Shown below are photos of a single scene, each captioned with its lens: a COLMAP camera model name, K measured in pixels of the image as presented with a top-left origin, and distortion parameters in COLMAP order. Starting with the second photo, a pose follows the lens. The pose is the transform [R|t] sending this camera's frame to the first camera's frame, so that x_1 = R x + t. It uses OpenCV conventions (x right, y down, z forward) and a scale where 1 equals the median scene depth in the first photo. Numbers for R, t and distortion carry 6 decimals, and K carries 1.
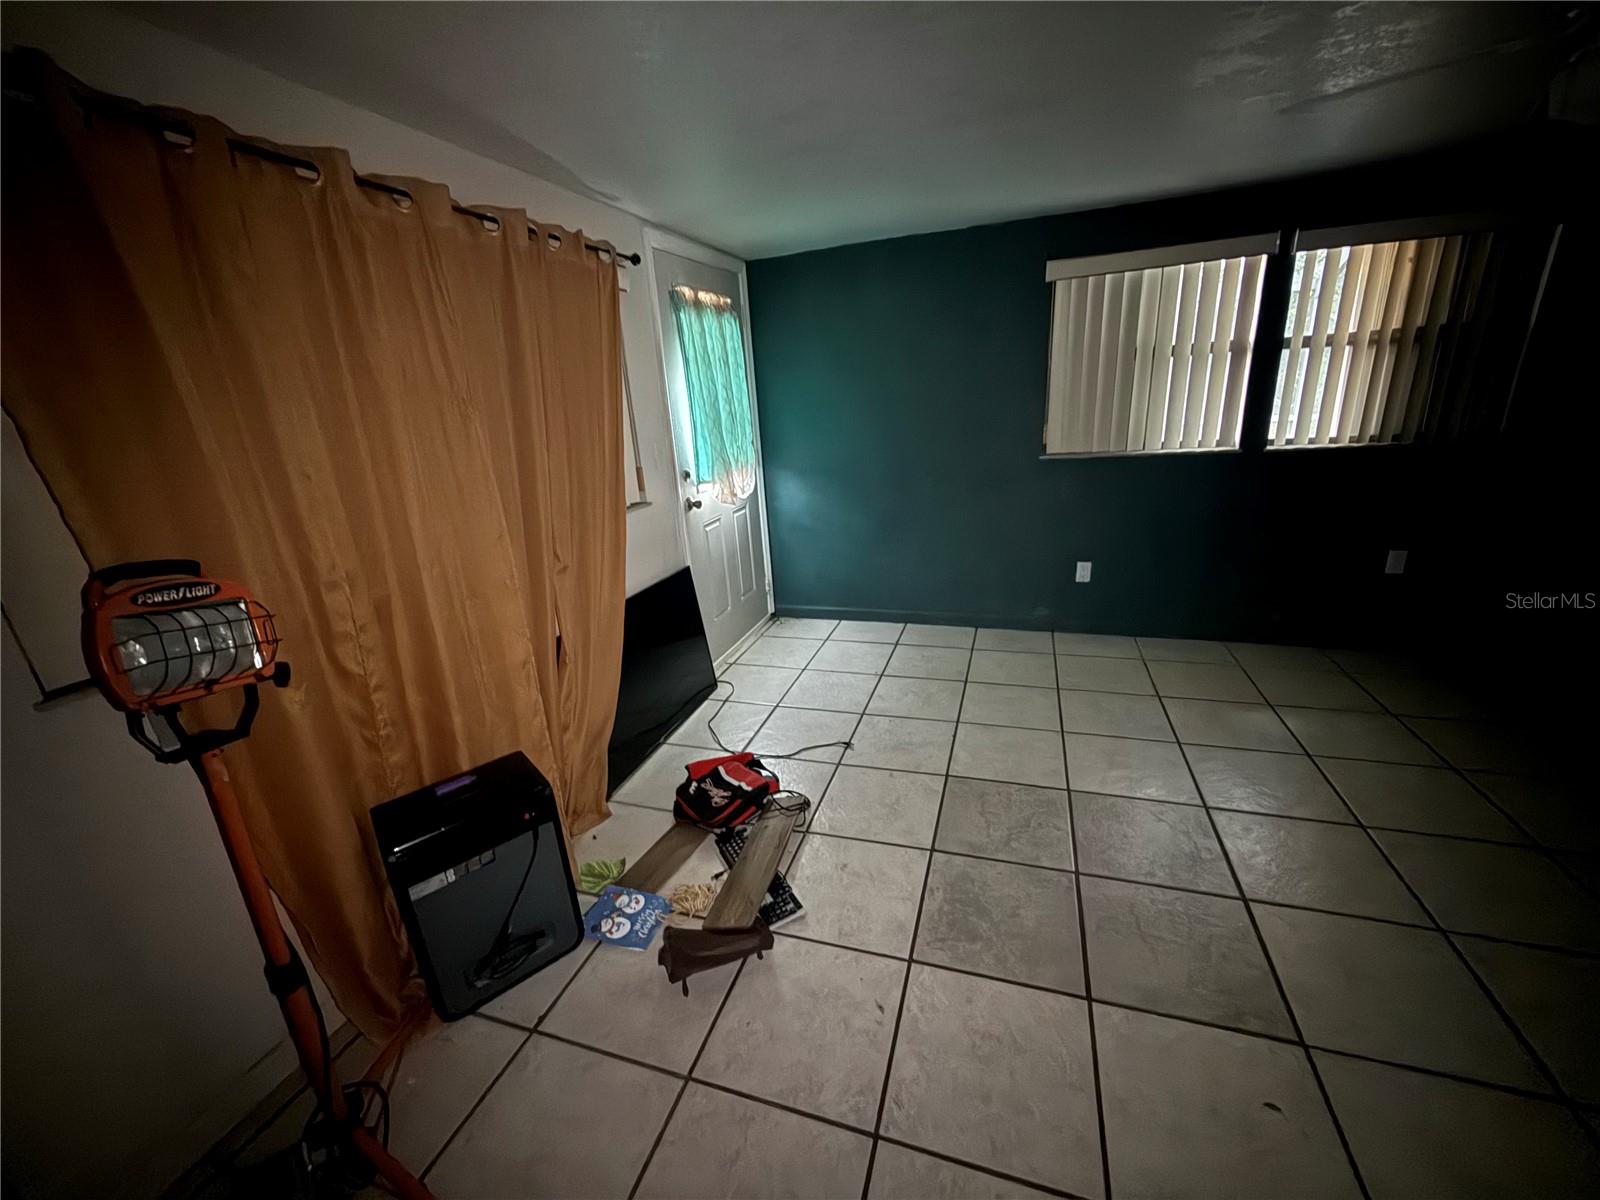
lens RADIAL K [[636.7, 0, 789.5], [0, 636.7, 604.1], [0, 0, 1]] dist [0.000678, 0.000048]
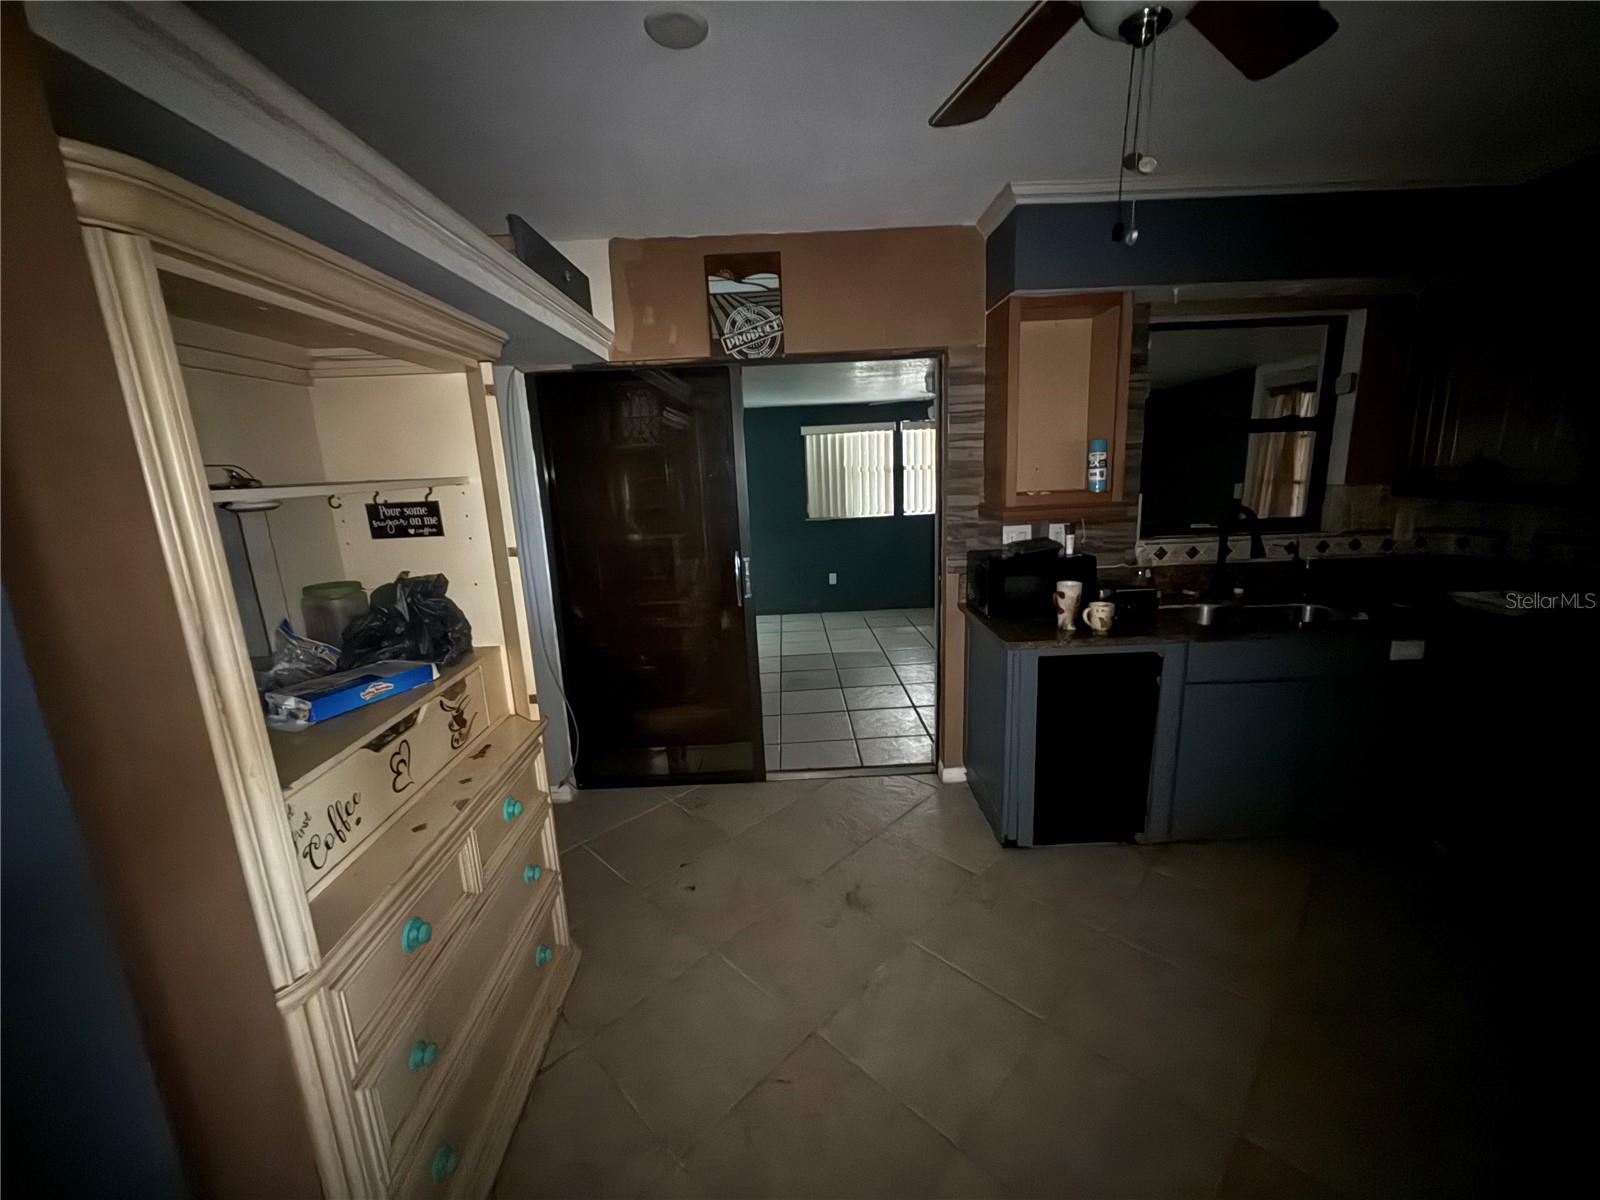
lens RADIAL K [[636.7, 0, 798.7], [0, 636.7, 598.4], [0, 0, 1]] dist [0.000678, 0.000048]
pose [[0.932432, -0.050955, 0.357734, -0.359078], [0.092478, 0.990687, -0.099931, 0.212760], [-0.349310, 0.126261, 0.928461, -0.819738]]
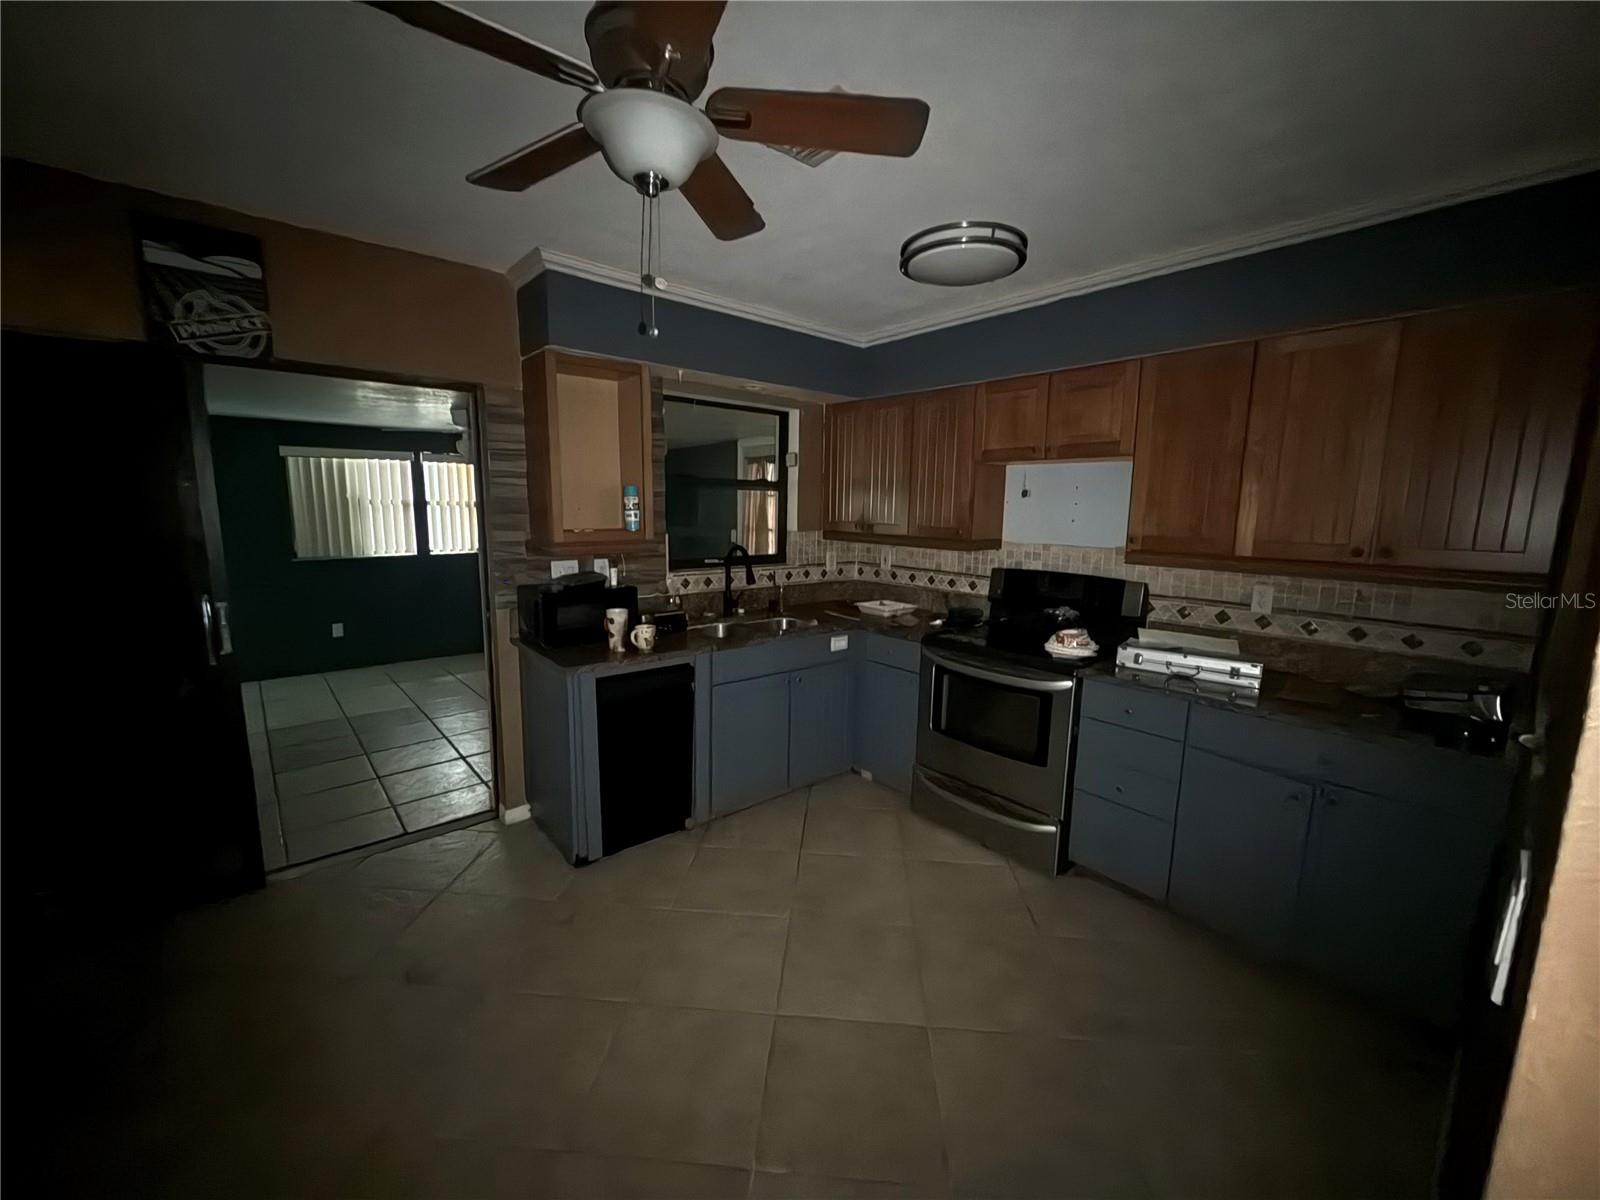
lens RADIAL K [[636.7, 0, 800.4], [0, 636.7, 601.4], [0, 0, 1]] dist [0.000678, 0.000048]
pose [[0.478345, -0.063936, 0.875841, -0.420148], [0.218361, 0.974681, -0.048108, 0.233681], [-0.850591, 0.214262, 0.480195, -0.854907]]
